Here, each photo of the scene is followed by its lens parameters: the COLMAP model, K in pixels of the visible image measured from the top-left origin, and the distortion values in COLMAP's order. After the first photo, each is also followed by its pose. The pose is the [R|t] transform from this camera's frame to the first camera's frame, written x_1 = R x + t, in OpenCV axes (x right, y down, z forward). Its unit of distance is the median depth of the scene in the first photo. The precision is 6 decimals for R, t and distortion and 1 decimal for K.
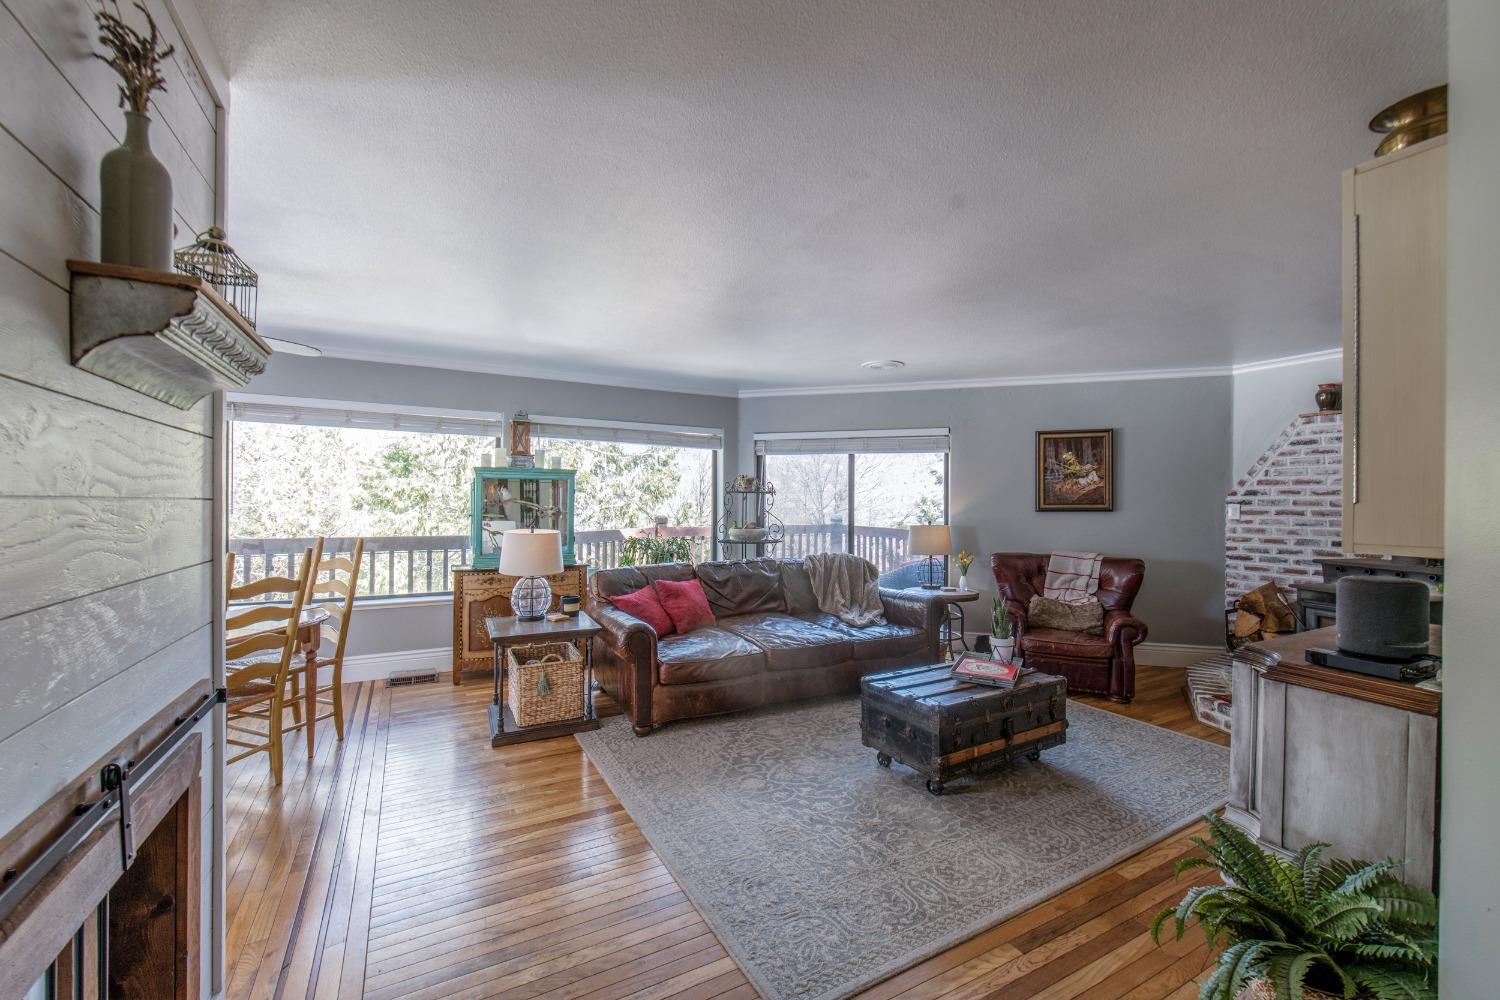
lens RADIAL K [[607.1, 0, 750.6], [0, 607.1, 494.0], [0, 0, 1]] dist [-0.013385, -0.000915]
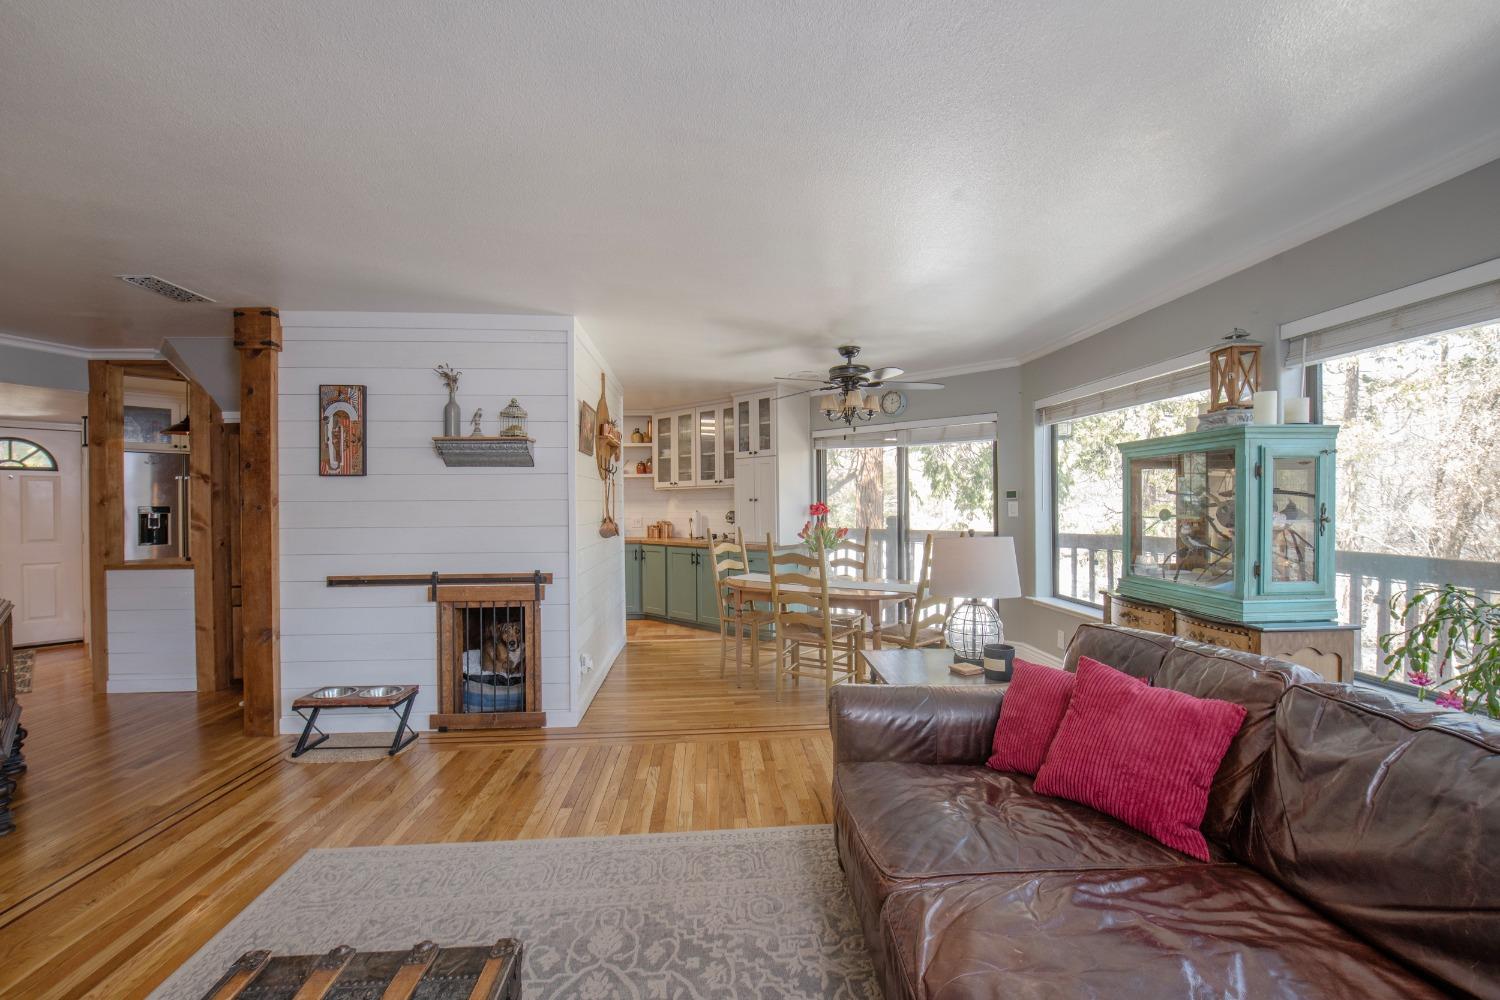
lens RADIAL K [[607.1, 0, 748.1], [0, 607.1, 506.7], [0, 0, 1]] dist [-0.013385, -0.000915]
pose [[-0.423800, 0.000451, -0.905756, 0.312209], [0.017939, 0.999808, -0.007896, 0.023049], [0.905578, -0.019595, -0.423727, 0.868362]]
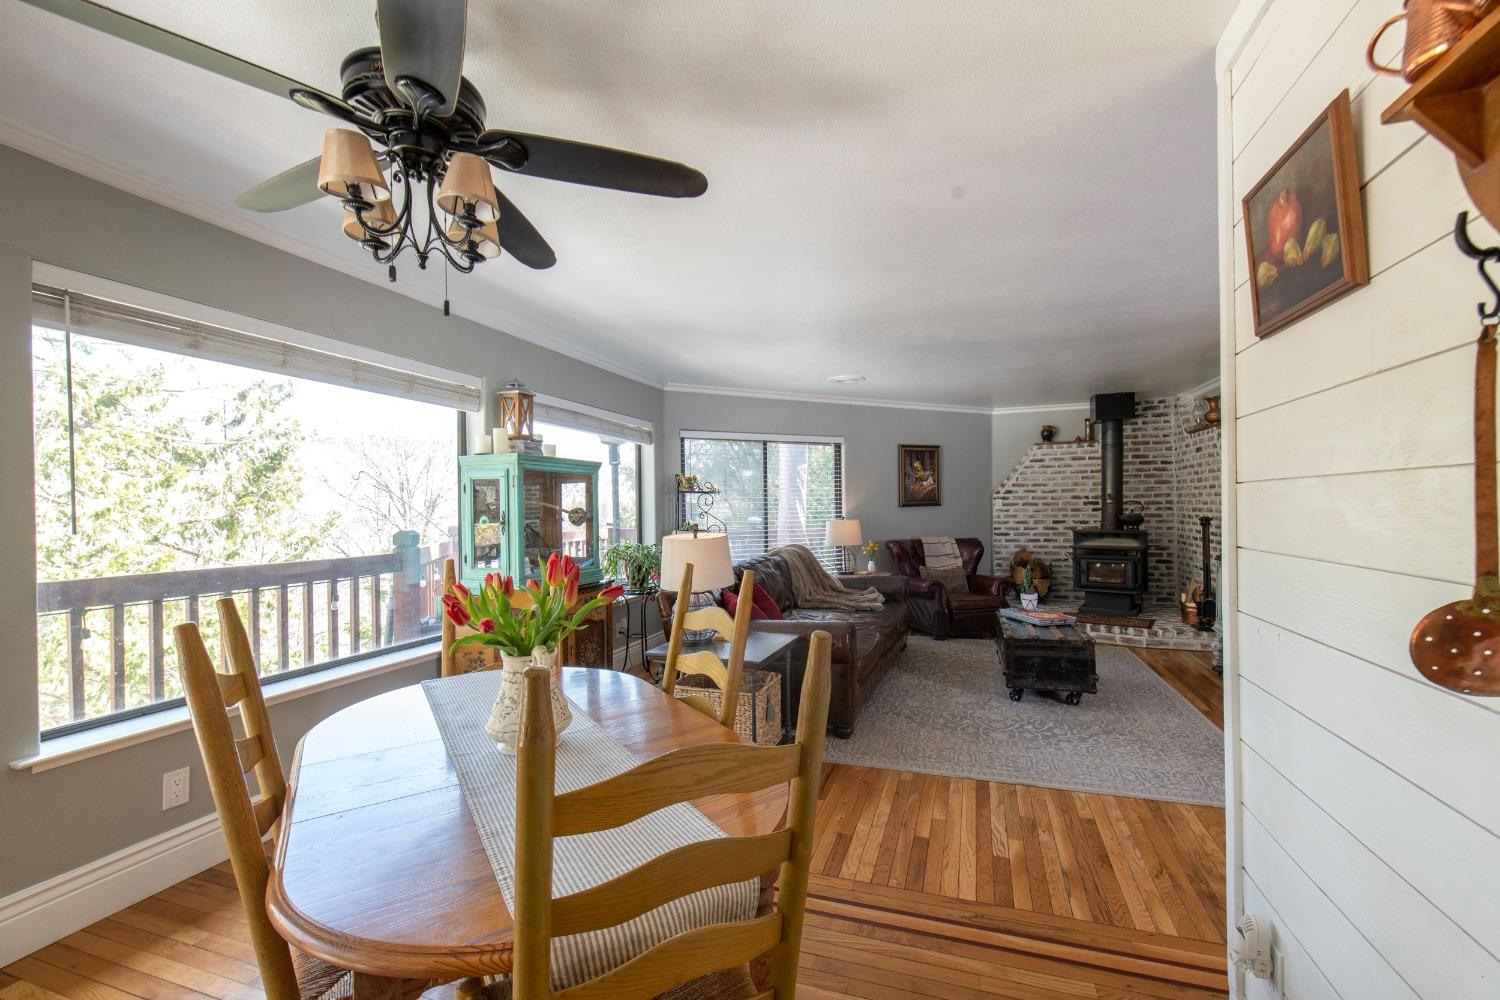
lens RADIAL K [[607.1, 0, 758.3], [0, 607.1, 500.7], [0, 0, 1]] dist [-0.013385, -0.000915]
pose [[0.744330, -0.008605, 0.667756, -0.693856], [0.006231, 0.999963, 0.005941, 0.007834], [-0.667783, -0.000261, 0.744356, 0.270757]]
